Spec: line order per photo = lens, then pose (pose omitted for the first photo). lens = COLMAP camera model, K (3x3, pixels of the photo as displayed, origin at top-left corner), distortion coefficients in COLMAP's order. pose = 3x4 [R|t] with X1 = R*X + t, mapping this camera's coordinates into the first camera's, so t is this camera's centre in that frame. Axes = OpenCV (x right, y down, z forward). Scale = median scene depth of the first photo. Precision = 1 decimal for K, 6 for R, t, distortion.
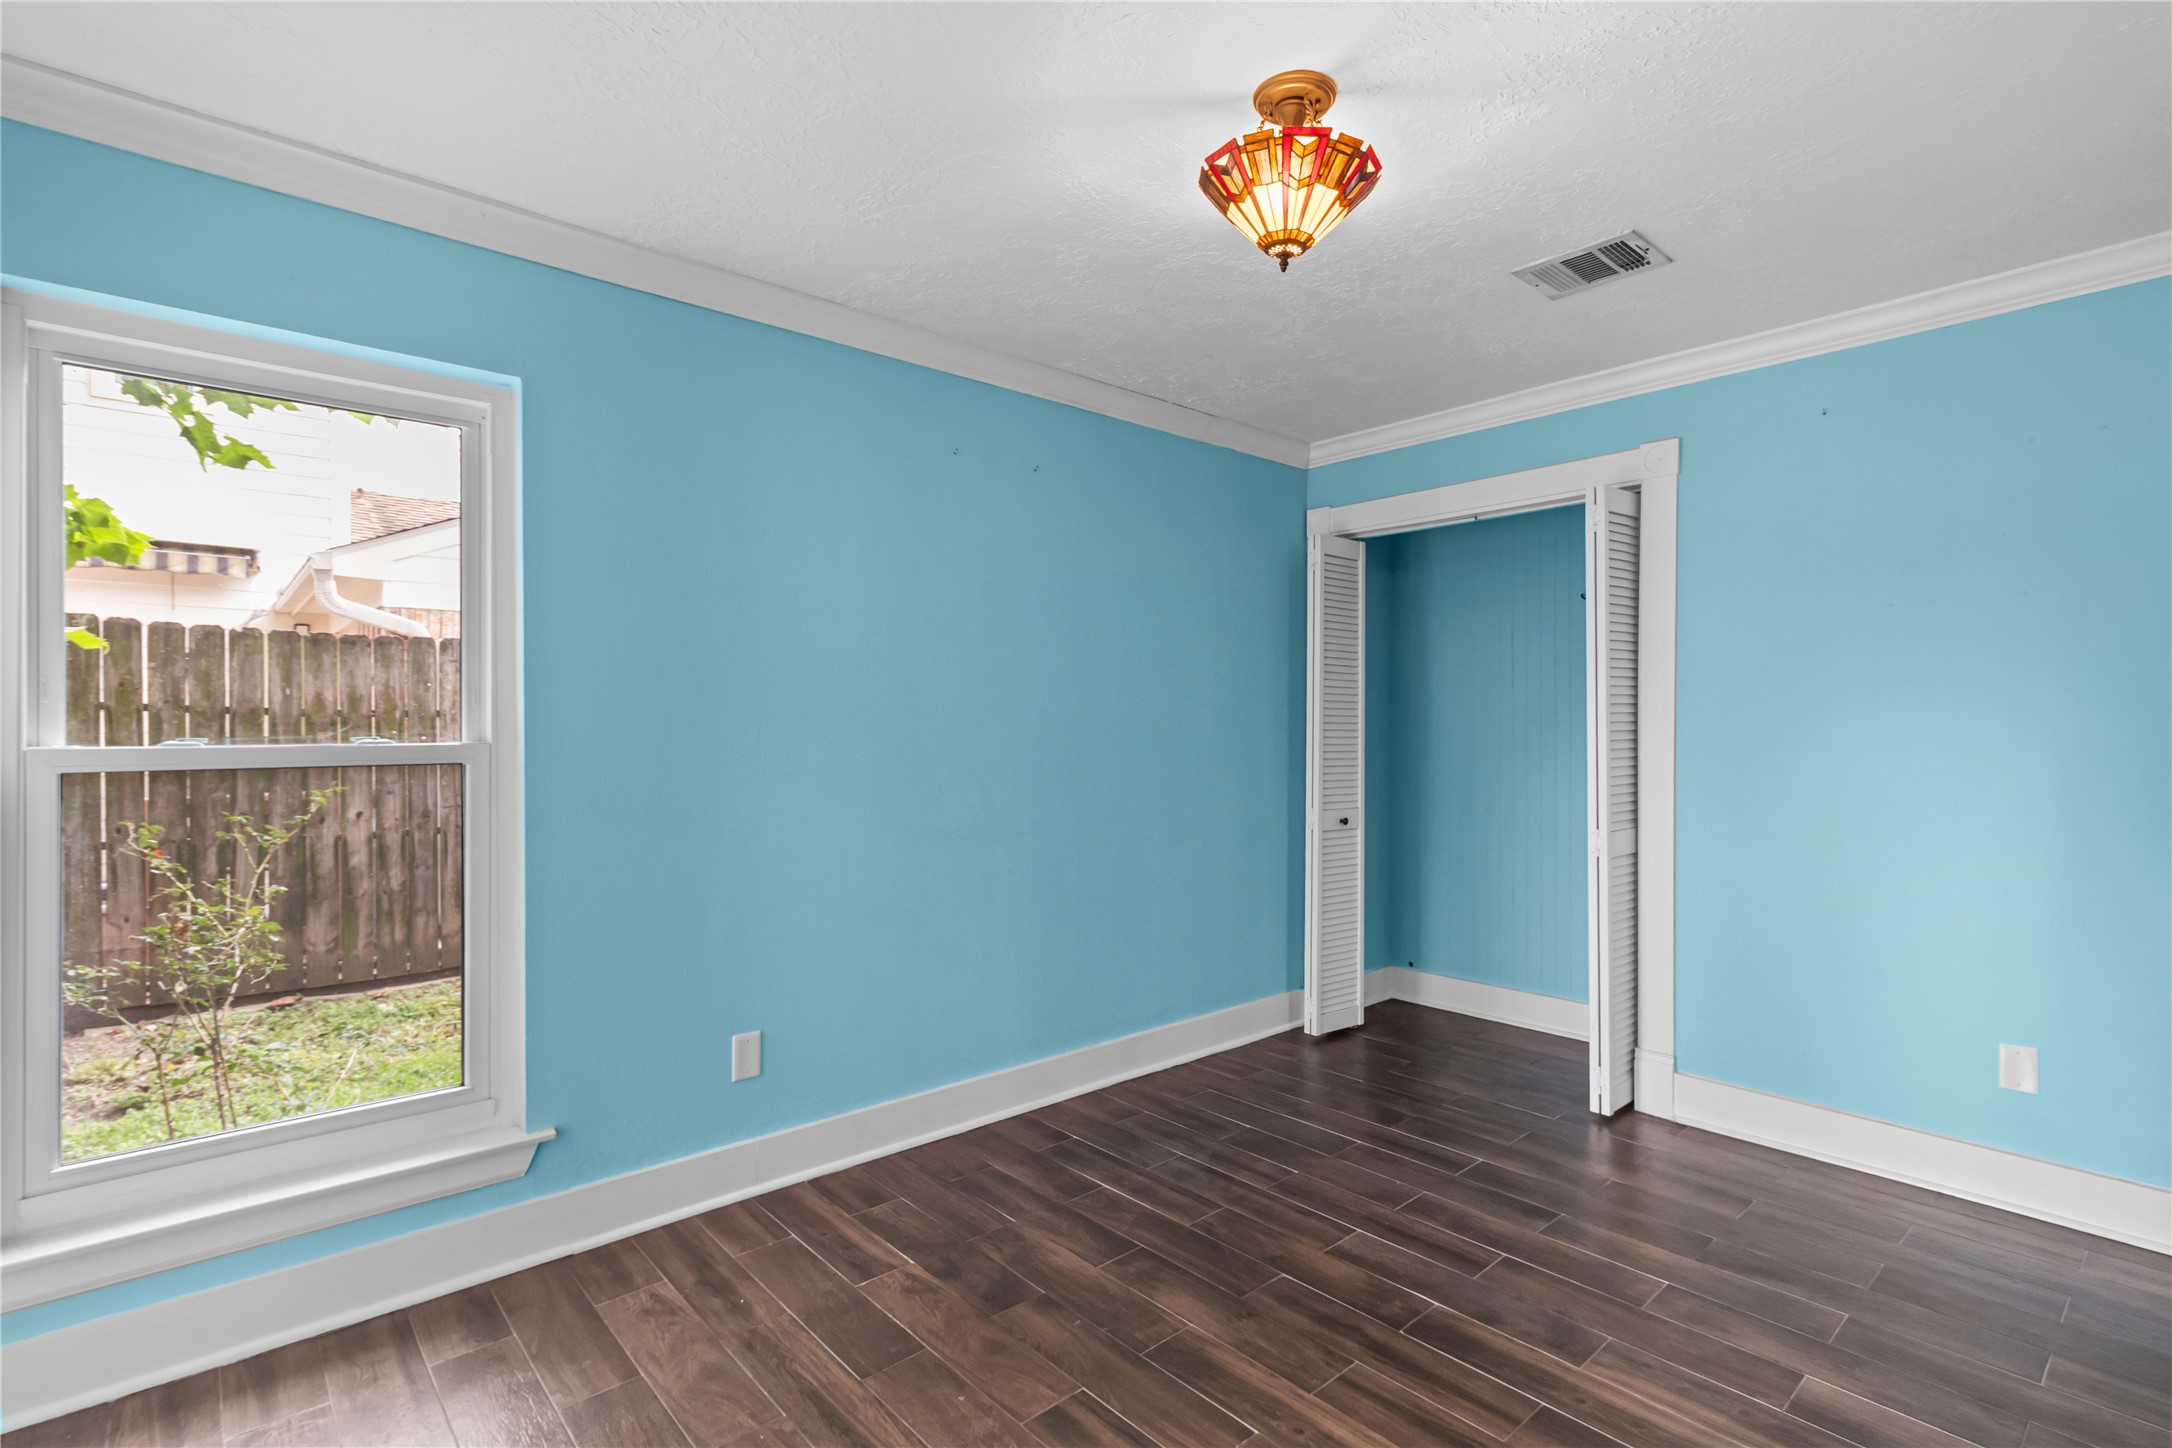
lens RADIAL K [[1010.3, 0, 1091.5], [0, 1010.3, 696.2], [0, 0, 1]] dist [0.003744, 0.000245]
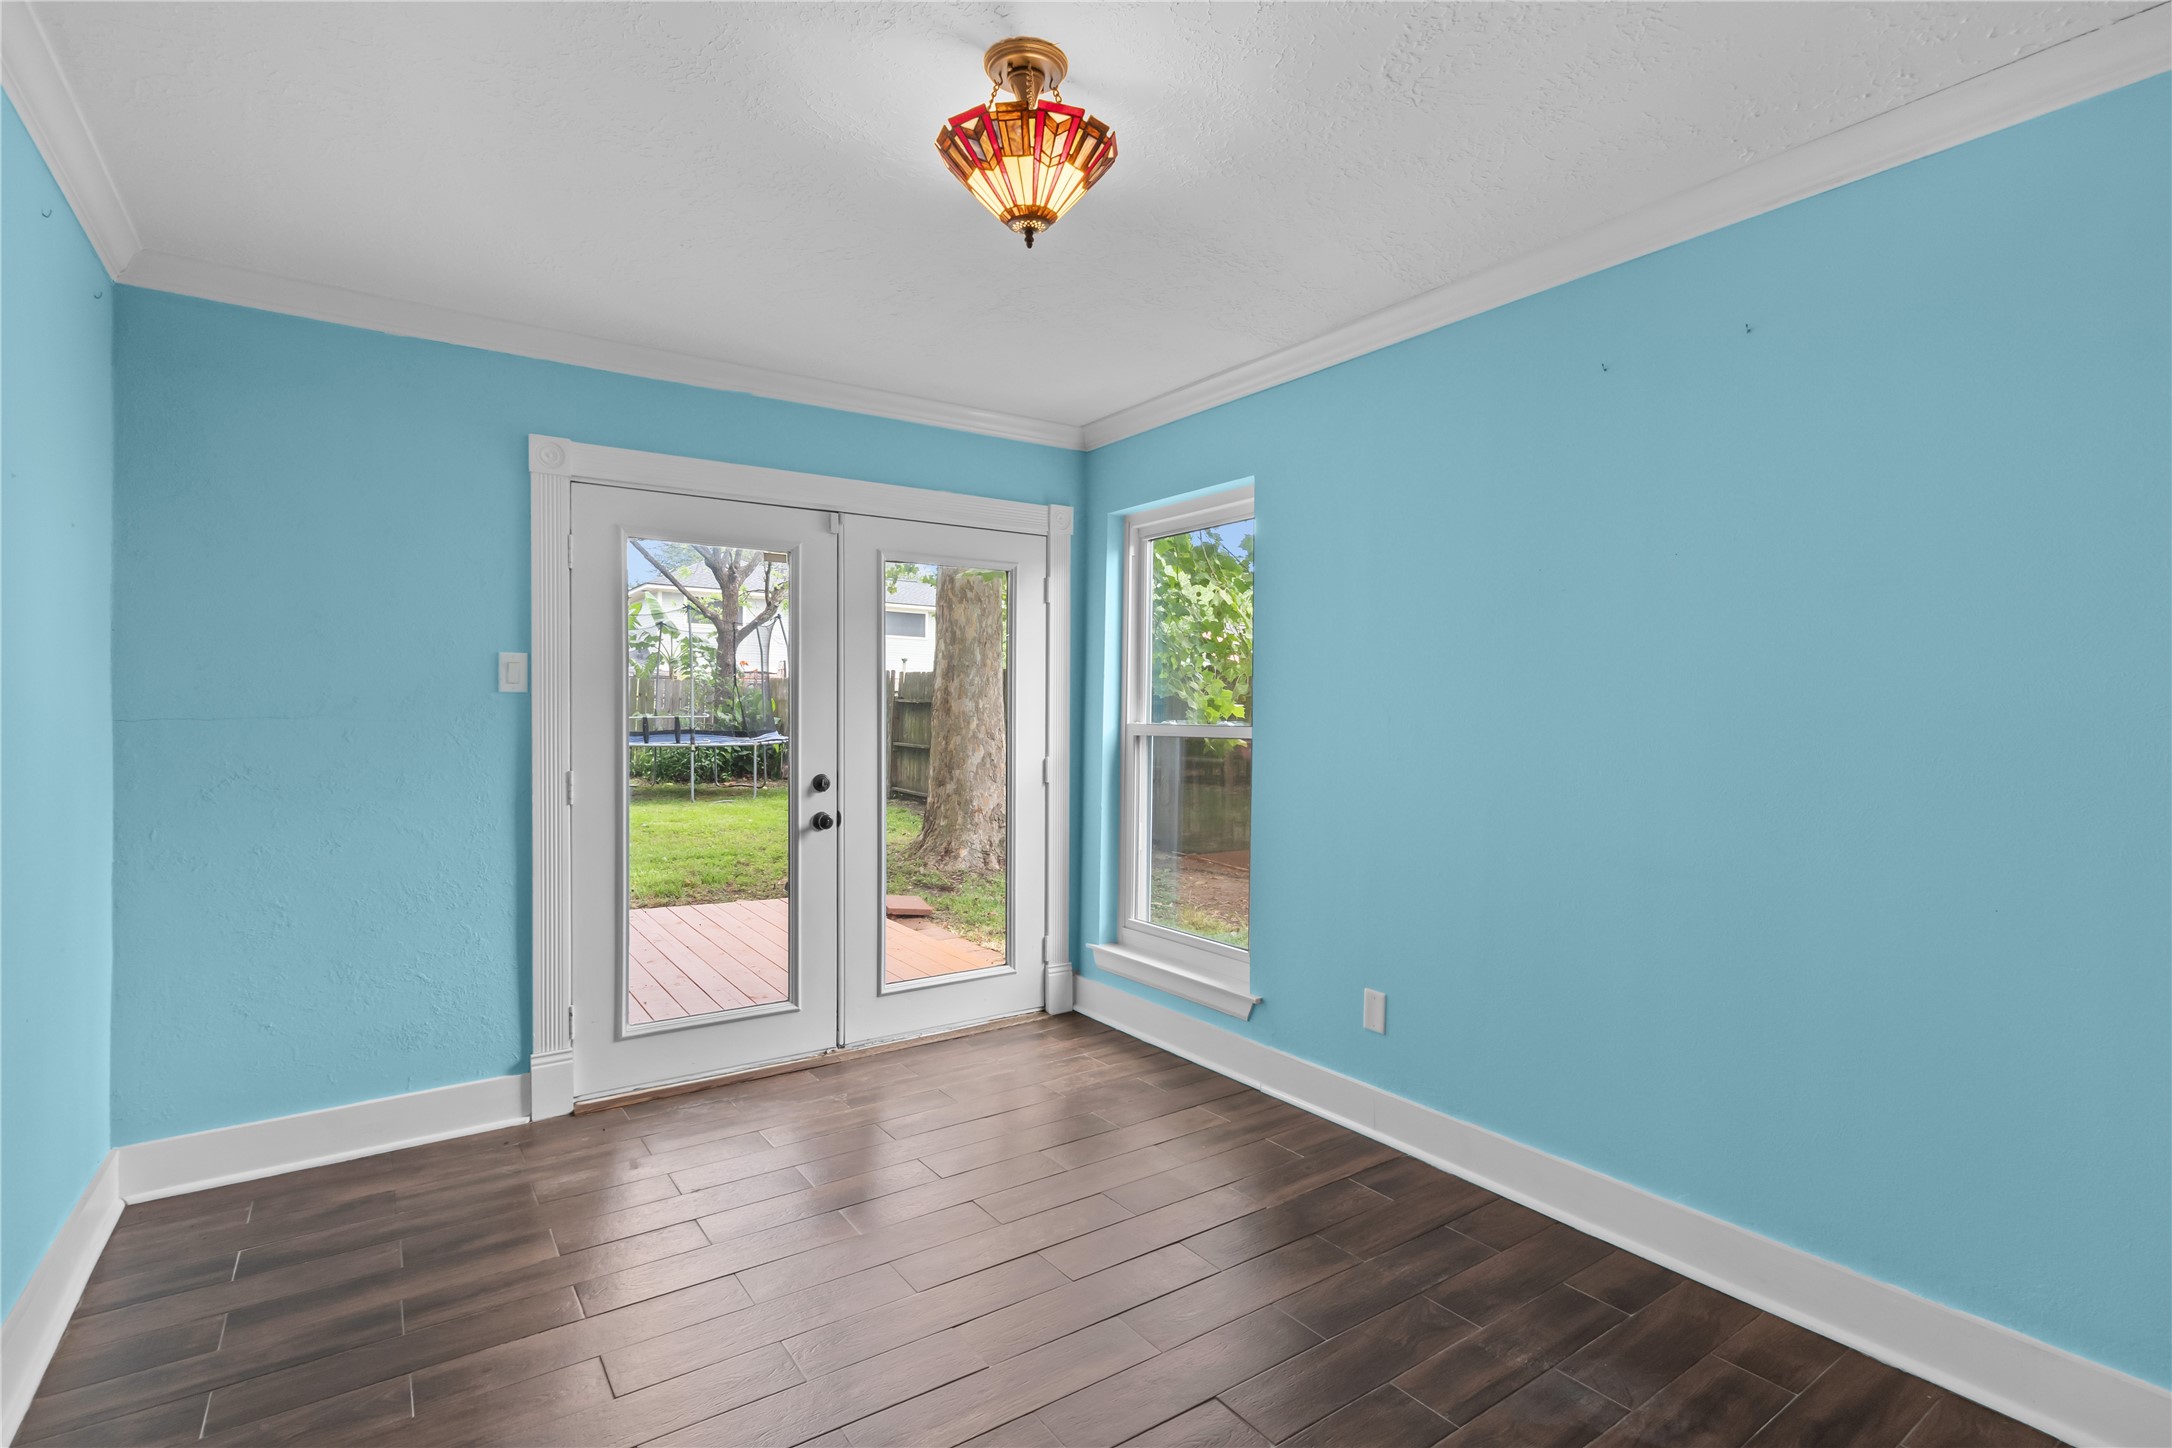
lens RADIAL K [[1010.3, 0, 1091.5], [0, 1010.3, 696.2], [0, 0, 1]] dist [0.003744, 0.000245]
pose [[-0.090261, -0.017898, -0.995757, 0.837338], [0.014654, 0.999706, -0.019298, 0.022410], [0.995810, -0.016334, -0.089972, 0.815989]]
